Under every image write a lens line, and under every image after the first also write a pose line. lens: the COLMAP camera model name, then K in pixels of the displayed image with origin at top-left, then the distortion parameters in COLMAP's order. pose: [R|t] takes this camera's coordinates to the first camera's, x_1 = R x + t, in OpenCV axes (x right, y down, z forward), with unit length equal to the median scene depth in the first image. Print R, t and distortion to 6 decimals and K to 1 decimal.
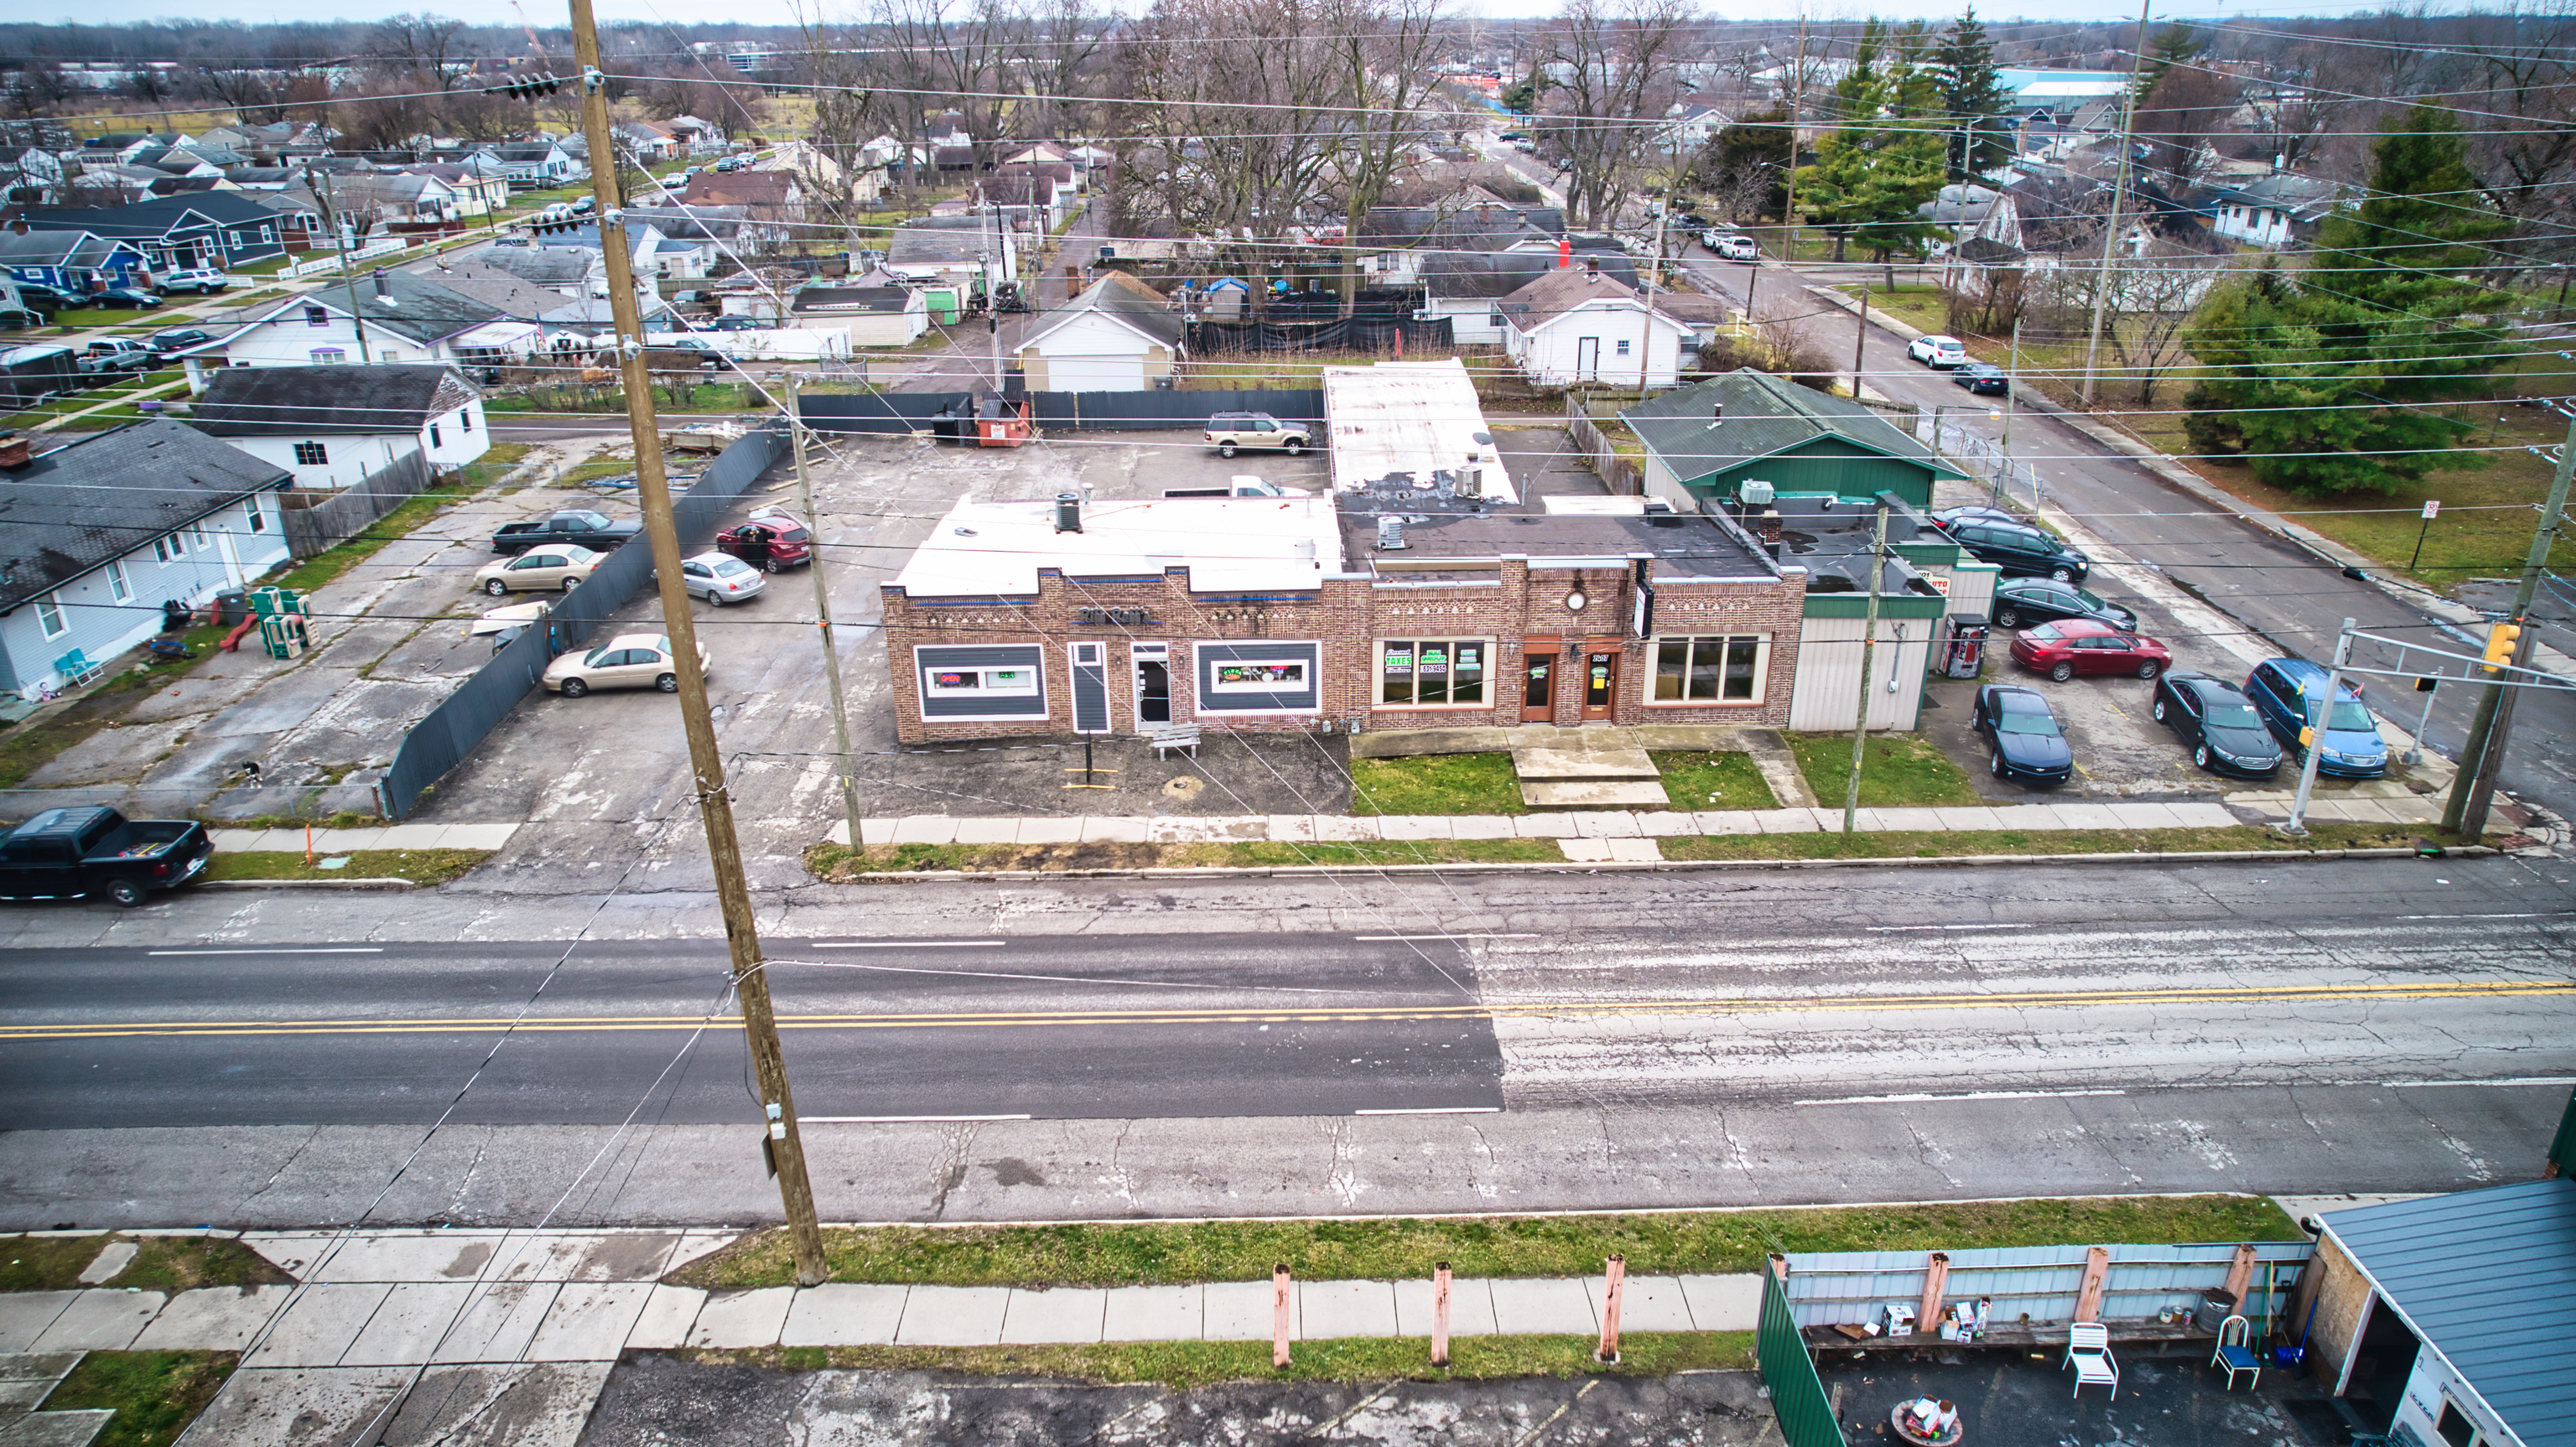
lens RADIAL K [[1650.3, 0, 1299.6], [0, 1650.3, 740.5], [0, 0, 1]] dist [-0.062285, 0.040101]
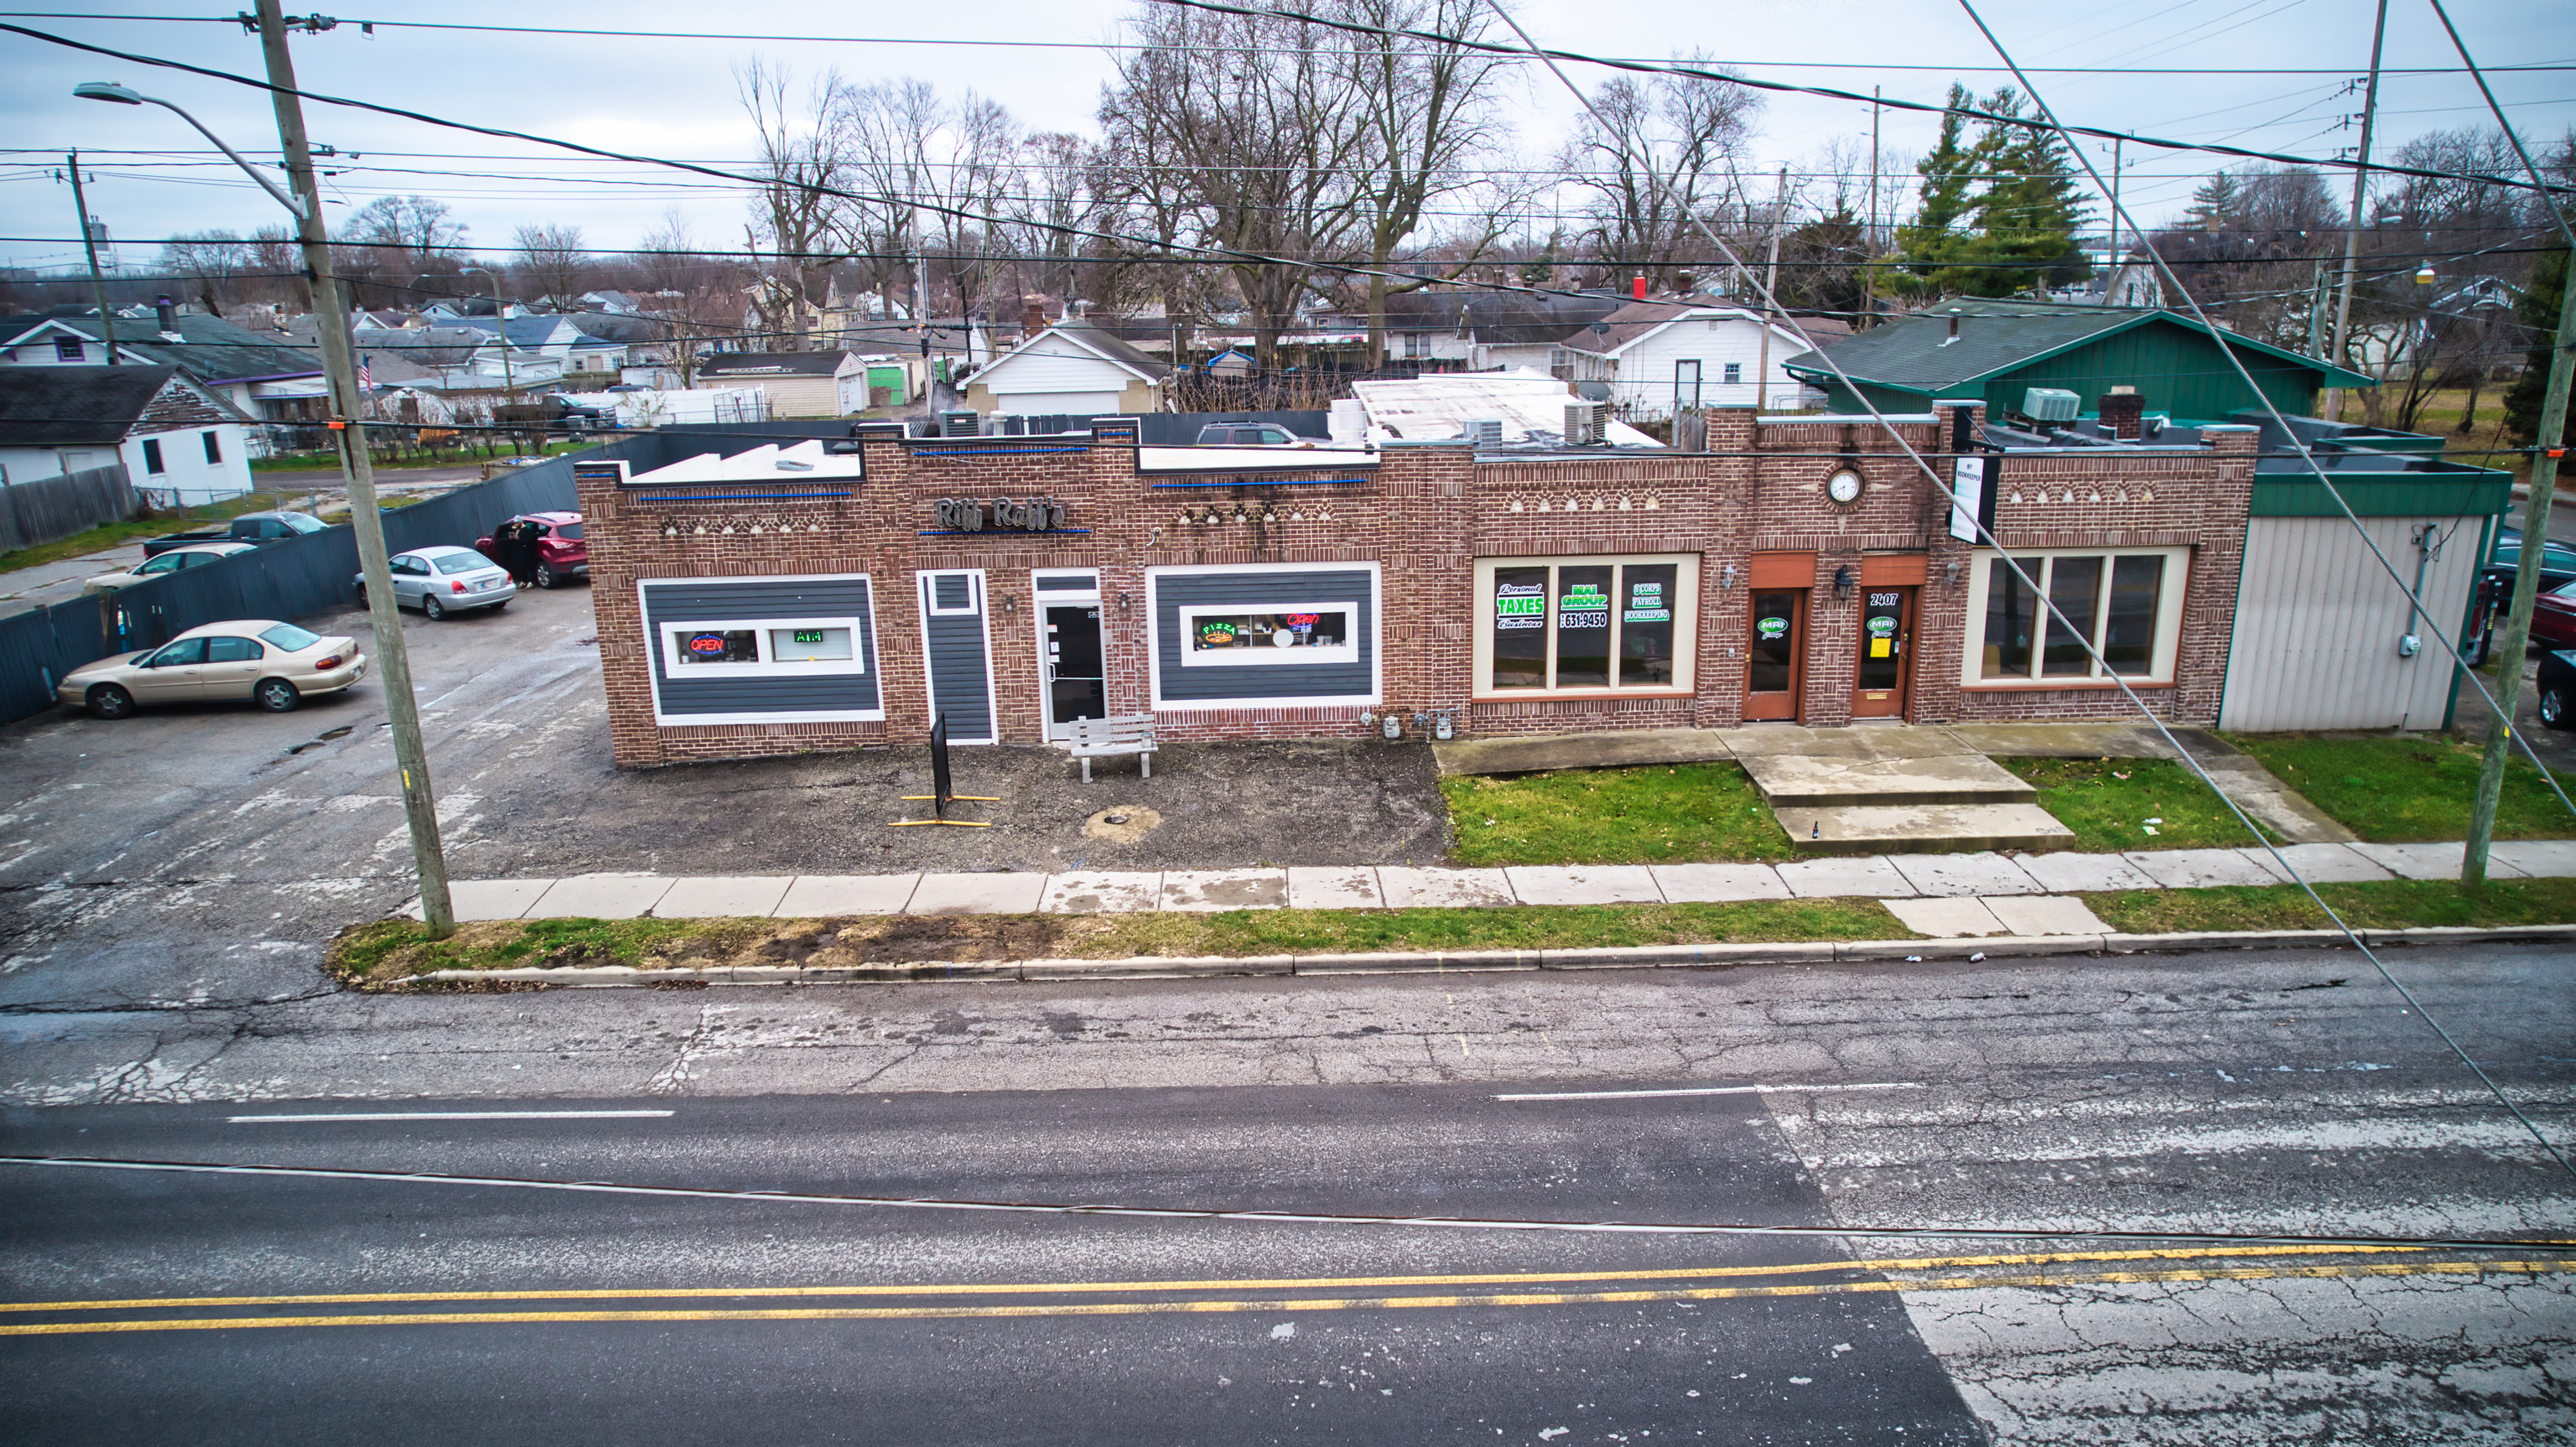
lens RADIAL K [[1650.3, 0, 1287.6], [0, 1650.3, 729.7], [0, 0, 1]] dist [-0.062285, 0.040101]
pose [[0.999822, -0.012177, -0.014428, -0.010659], [0.010011, 0.989856, -0.141718, 0.072837], [0.016007, 0.141548, 0.989802, 0.480886]]
